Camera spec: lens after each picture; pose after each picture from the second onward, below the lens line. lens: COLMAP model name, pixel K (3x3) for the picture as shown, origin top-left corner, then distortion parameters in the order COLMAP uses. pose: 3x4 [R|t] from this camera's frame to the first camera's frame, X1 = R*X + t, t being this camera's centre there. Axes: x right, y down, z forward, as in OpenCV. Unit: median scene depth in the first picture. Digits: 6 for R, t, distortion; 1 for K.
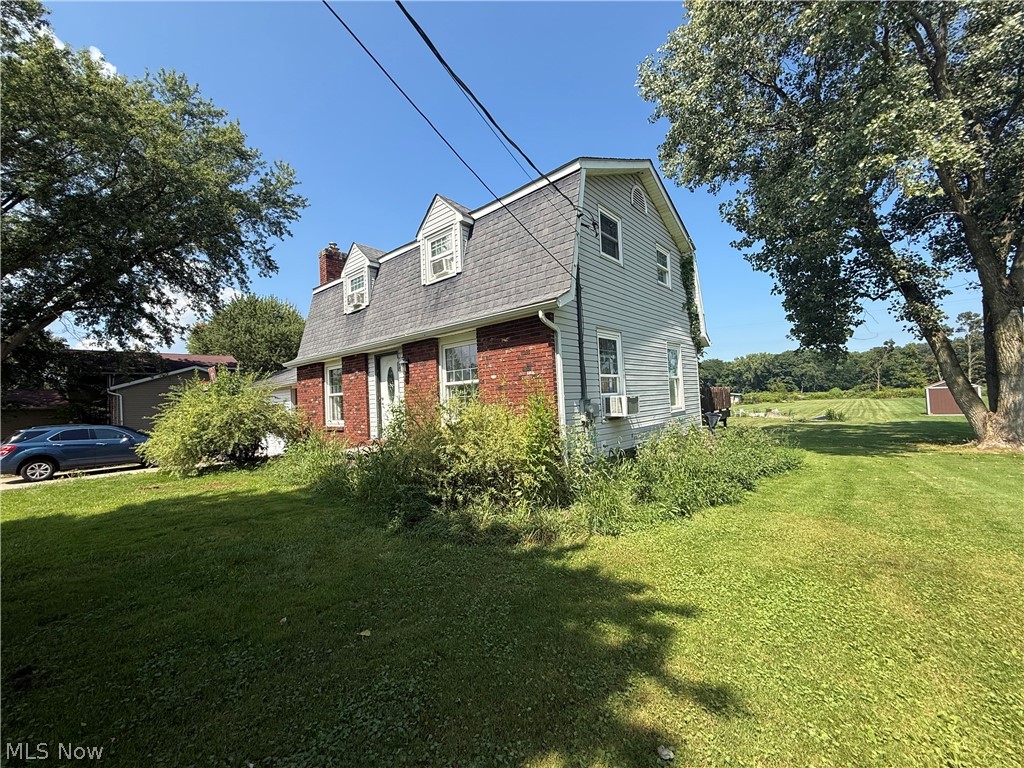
lens RADIAL K [[409.9, 0, 505.0], [0, 409.9, 384.4], [0, 0, 1]] dist [-0.001502, 0.000504]
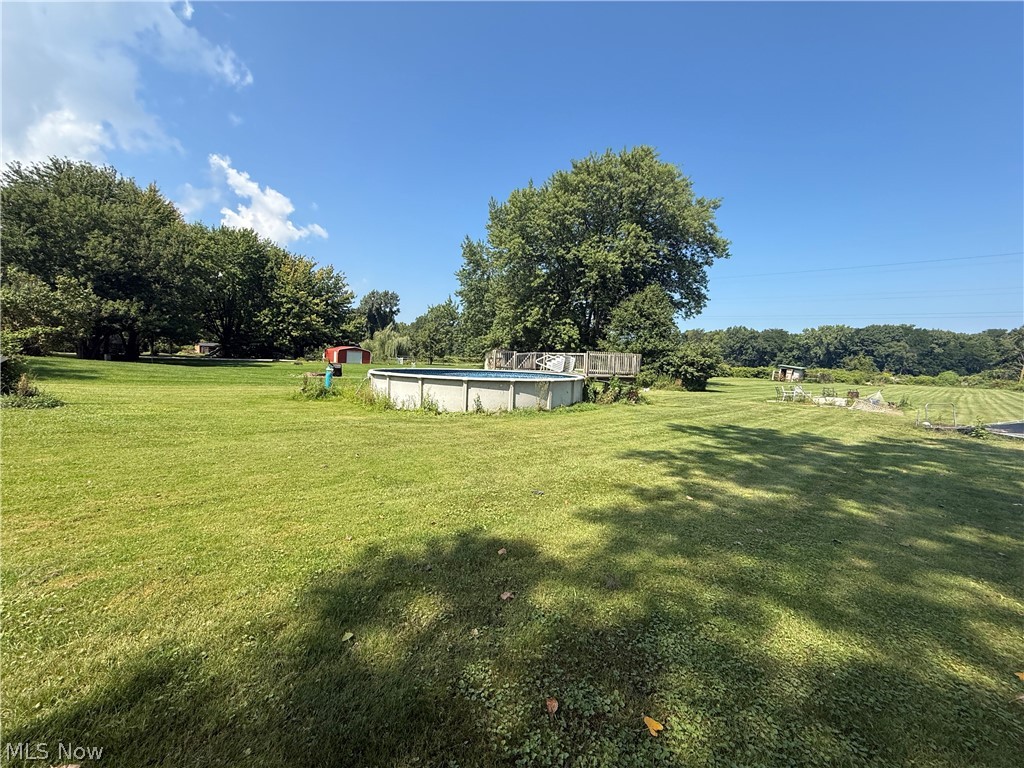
lens RADIAL K [[409.9, 0, 506.9], [0, 409.9, 383.5], [0, 0, 1]] dist [-0.001502, 0.000504]
pose [[0.990716, 0.089541, -0.102293, 0.819840], [-0.078772, 0.991362, 0.104865, 0.094426], [0.110799, -0.095834, 0.989212, 1.385381]]
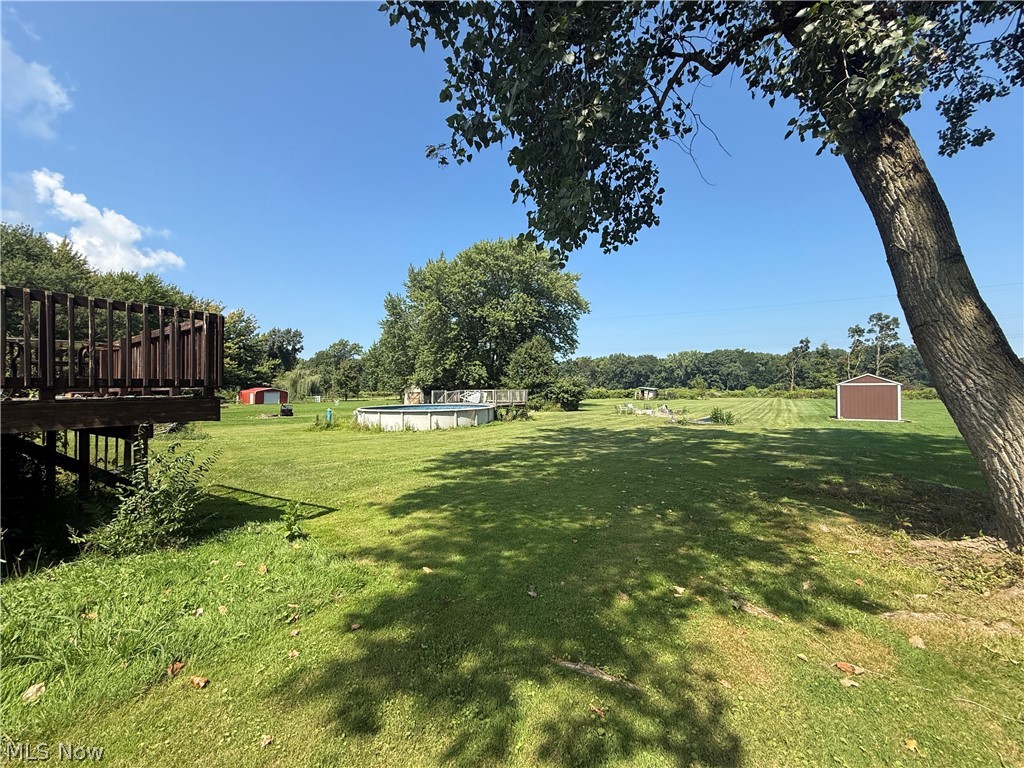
lens RADIAL K [[409.9, 0, 506.9], [0, 409.9, 383.7], [0, 0, 1]] dist [-0.001502, 0.000504]
pose [[0.991683, 0.039041, 0.122639, 0.744177], [-0.041881, 0.998909, 0.020666, 0.041243], [-0.121698, -0.025631, 0.992236, 0.729663]]
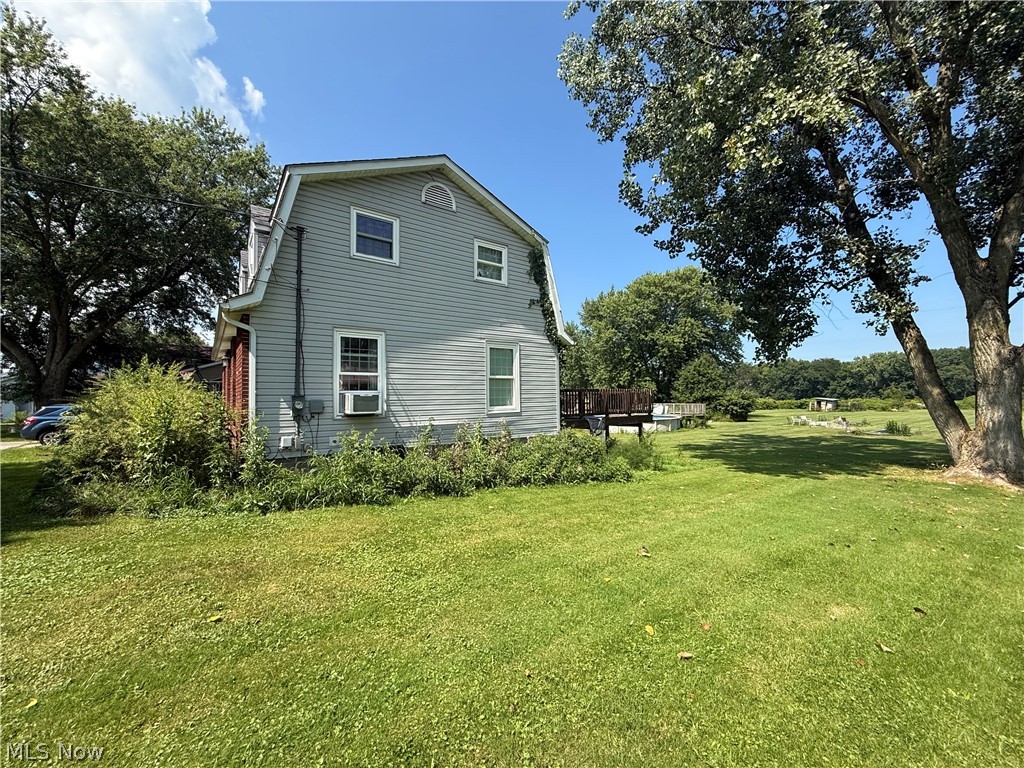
lens RADIAL K [[409.9, 0, 505.1], [0, 409.9, 384.0], [0, 0, 1]] dist [-0.001502, 0.000504]
pose [[0.976668, 0.026799, -0.213074, 0.442995], [-0.024875, 0.999622, 0.011706, -0.008924], [0.213307, -0.006133, 0.976966, 0.042395]]
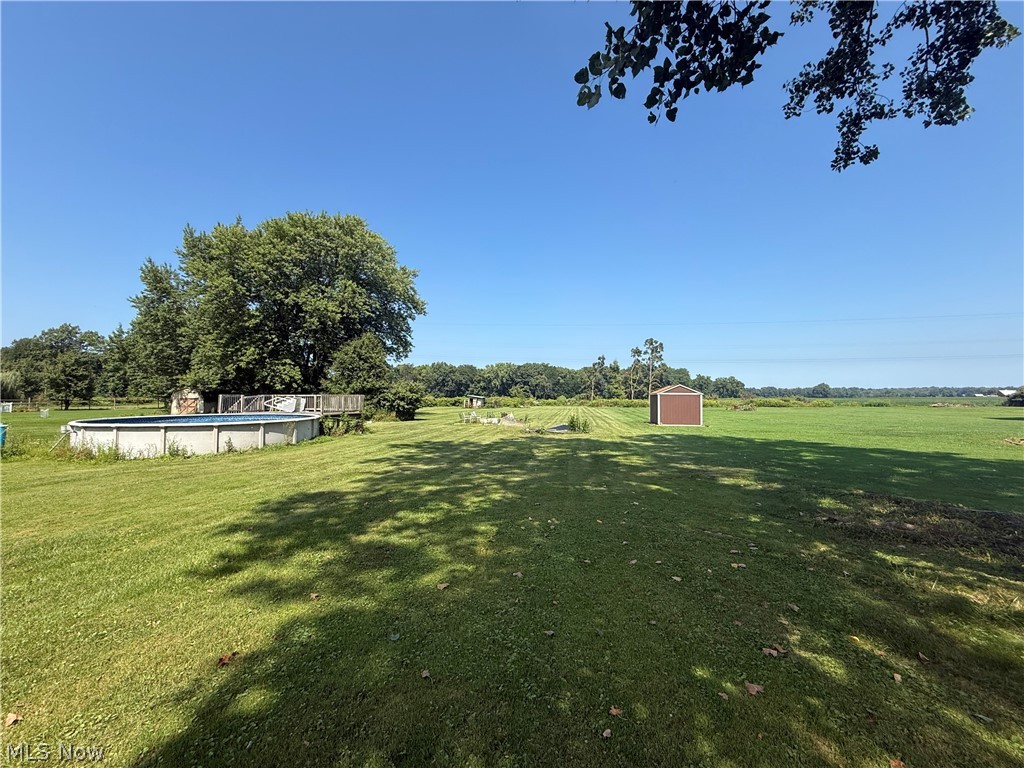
lens RADIAL K [[409.9, 0, 509.9], [0, 409.9, 384.0], [0, 0, 1]] dist [-0.001502, 0.000504]
pose [[0.842420, 0.064923, 0.534895, 0.713587], [-0.062391, 0.997790, -0.022845, 0.064393], [-0.535196, -0.014127, 0.844610, 1.029467]]
